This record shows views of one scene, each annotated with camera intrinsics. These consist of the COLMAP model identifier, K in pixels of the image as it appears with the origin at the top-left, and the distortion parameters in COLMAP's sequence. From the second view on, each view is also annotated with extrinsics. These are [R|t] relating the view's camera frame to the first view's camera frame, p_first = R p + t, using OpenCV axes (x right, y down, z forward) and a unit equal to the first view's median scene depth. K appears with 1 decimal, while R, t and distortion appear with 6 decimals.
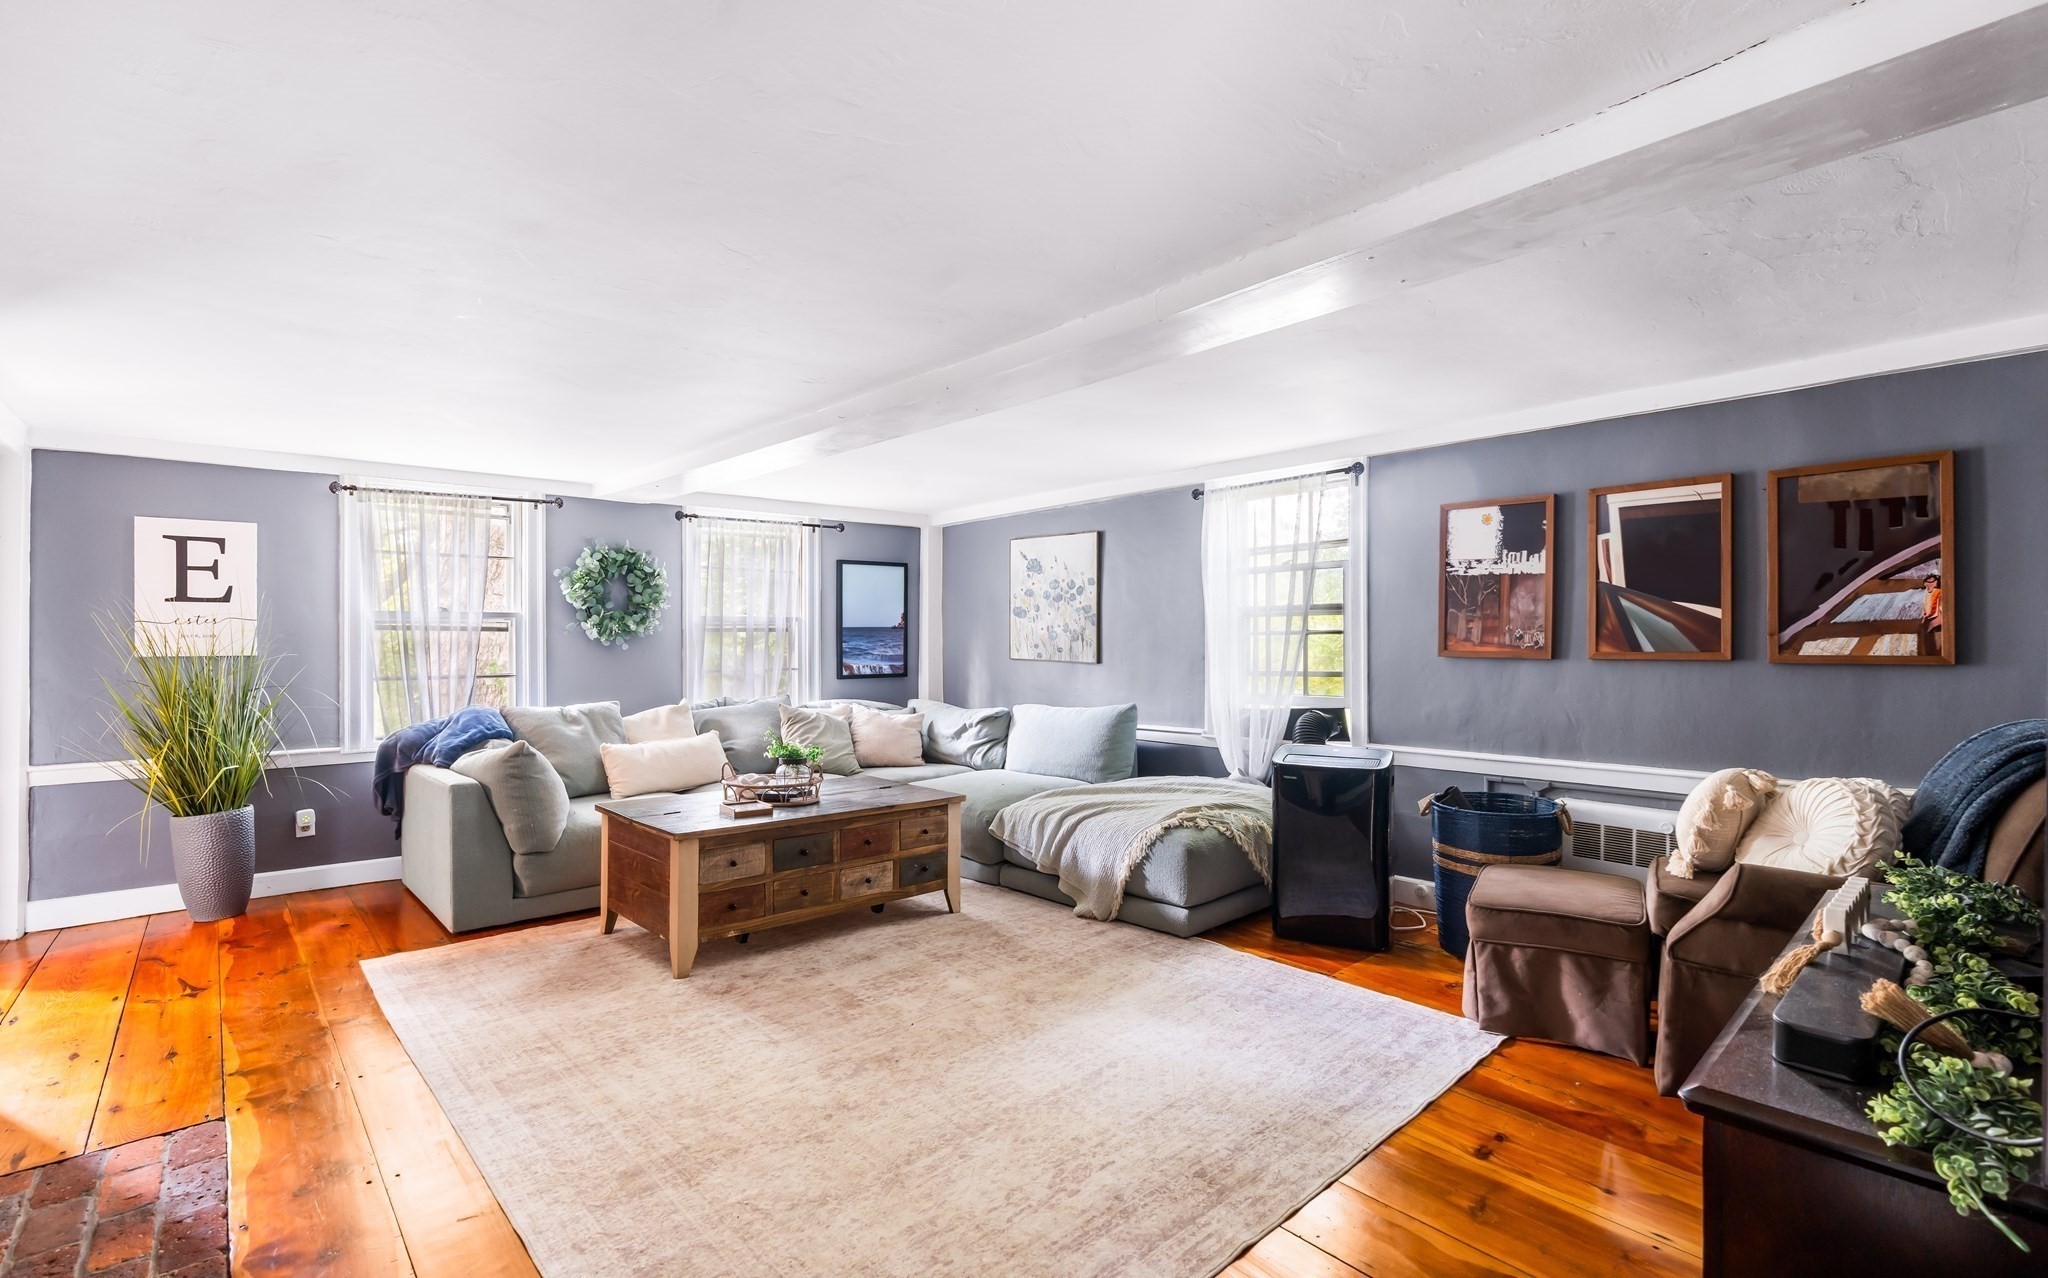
lens RADIAL K [[924.0, 0, 1026.1], [0, 924.0, 644.1], [0, 0, 1]] dist [-0.001616, -0.000265]
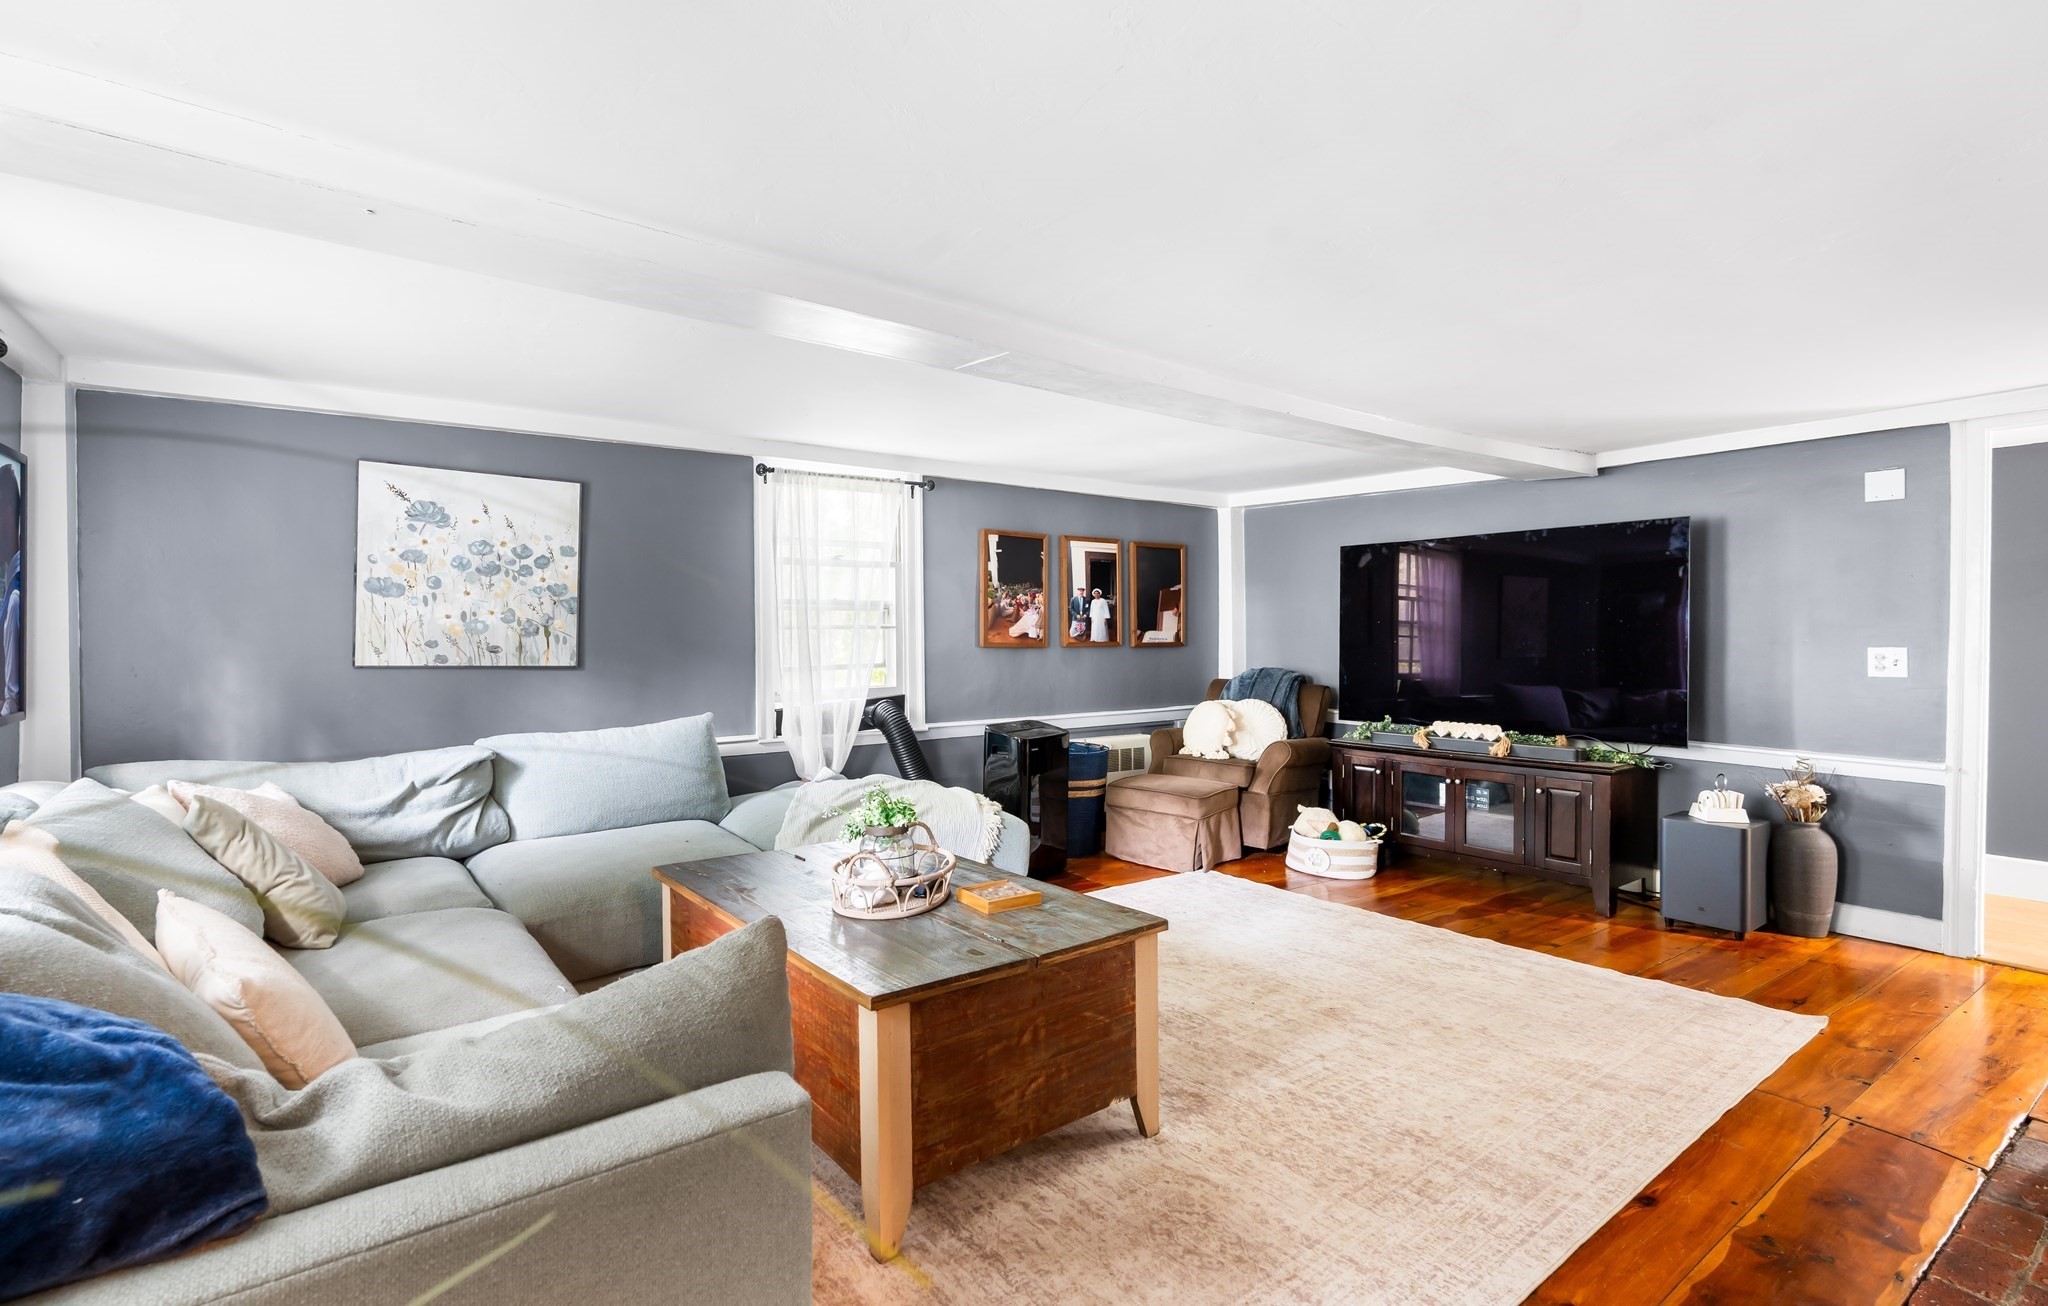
lens RADIAL K [[951.2, 0, 1015.2], [0, 951.2, 639.9], [0, 0, 1]] dist [-0.009331, 0.000425]
pose [[0.101978, -0.005377, 0.994772, -0.616686], [0.004851, 0.999976, 0.004908, -0.002142], [-0.994775, 0.004325, 0.102002, 0.588004]]
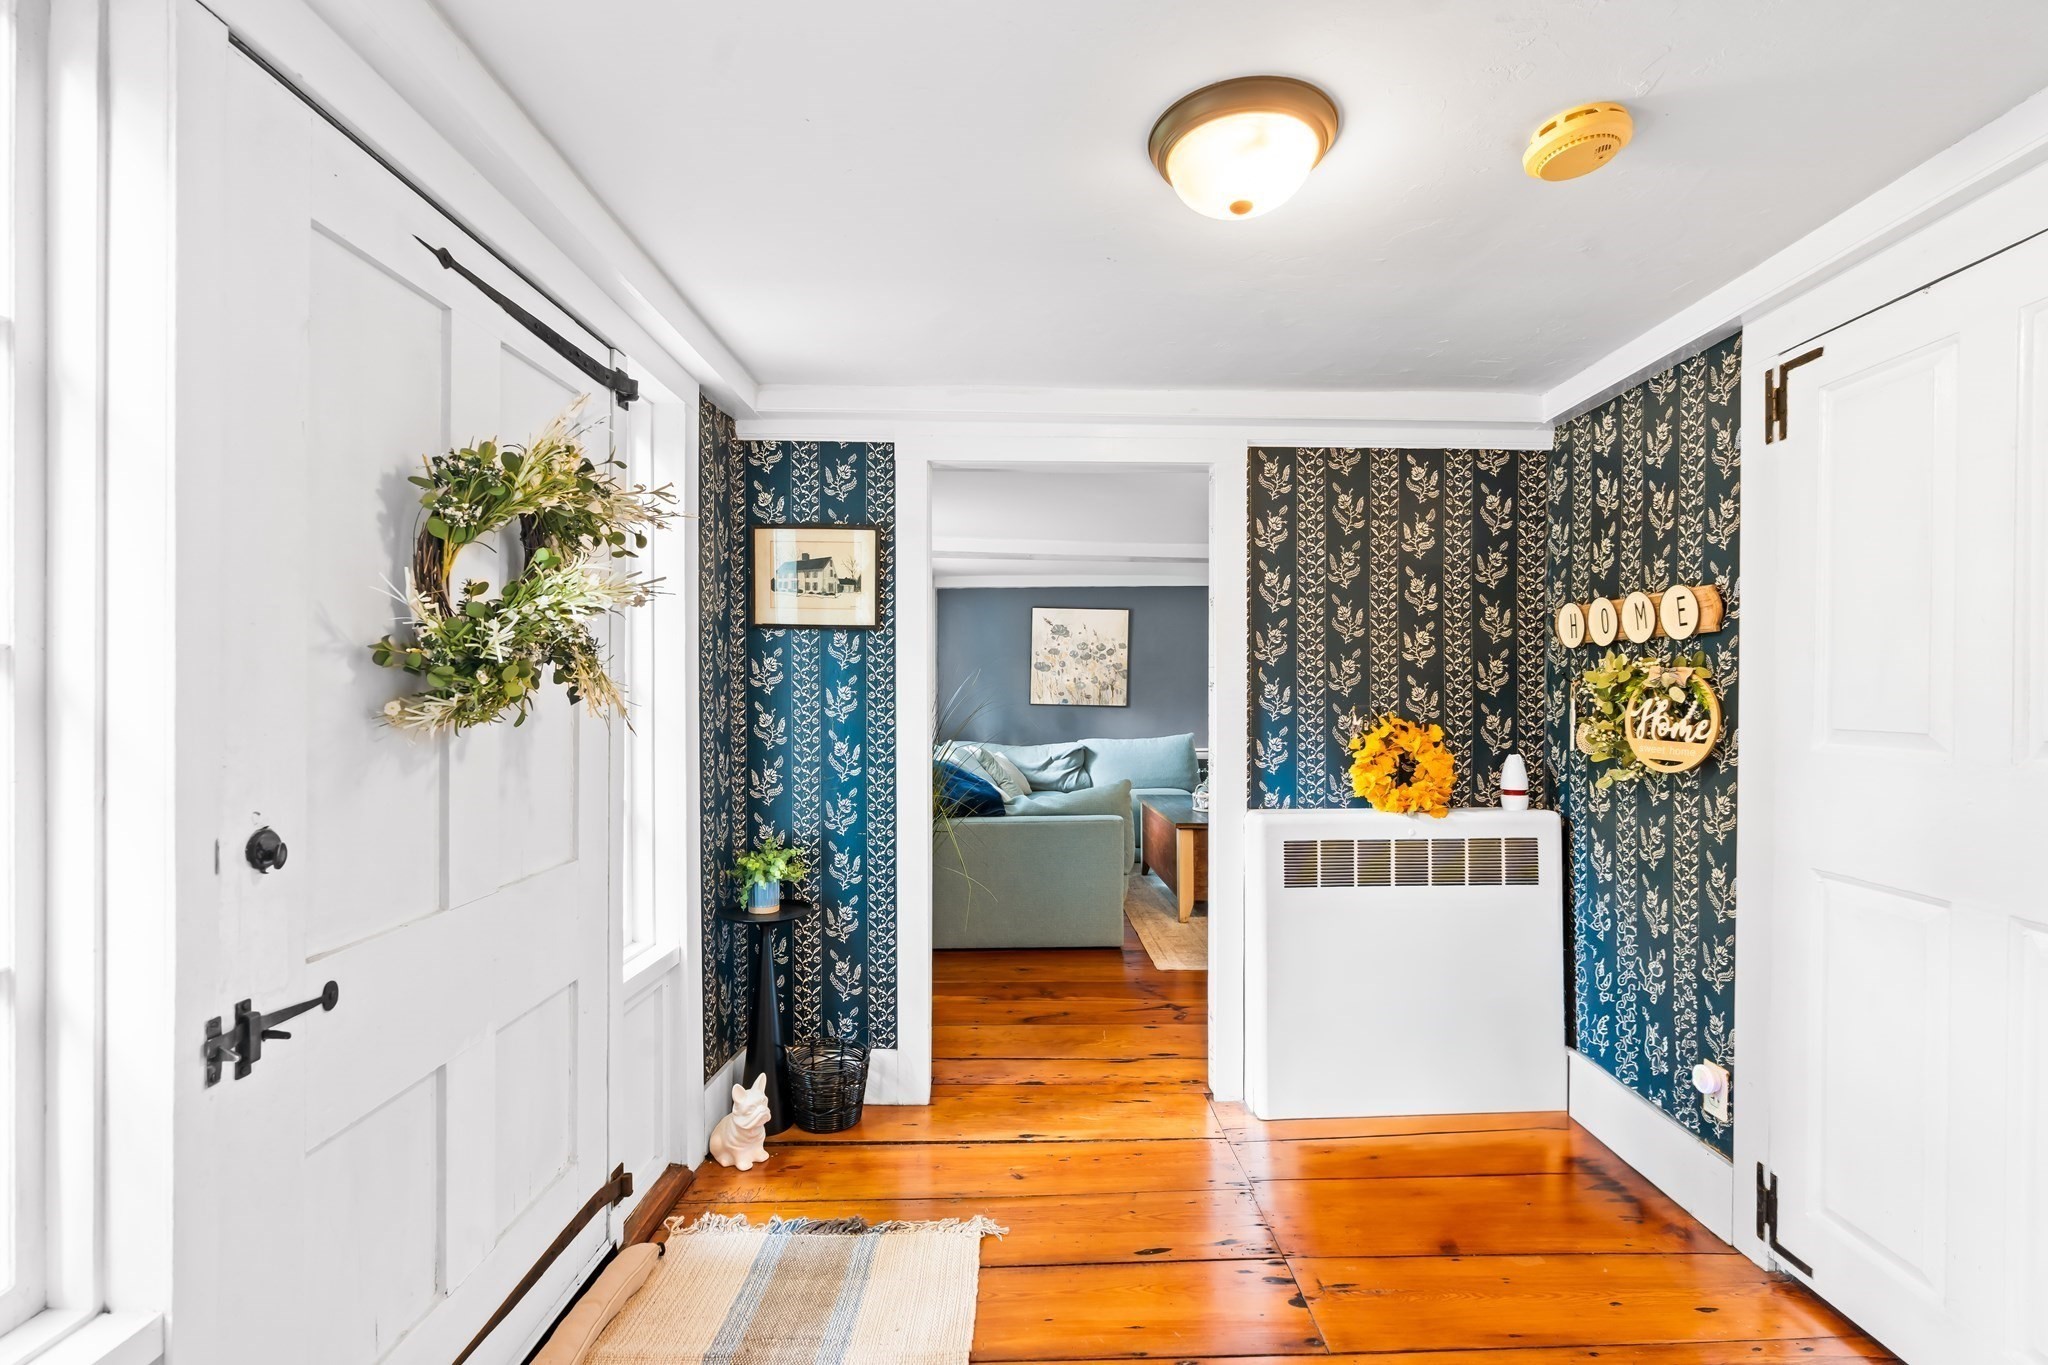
lens RADIAL K [[915.3, 0, 1022.8], [0, 915.3, 685.8], [0, 0, 1]] dist [-0.005246, -0.000090]
pose [[0.669172, -0.002338, 0.743104, -1.026907], [0.001339, 0.999997, 0.001940, -0.012108], [-0.743106, -0.000303, 0.669173, 0.210762]]
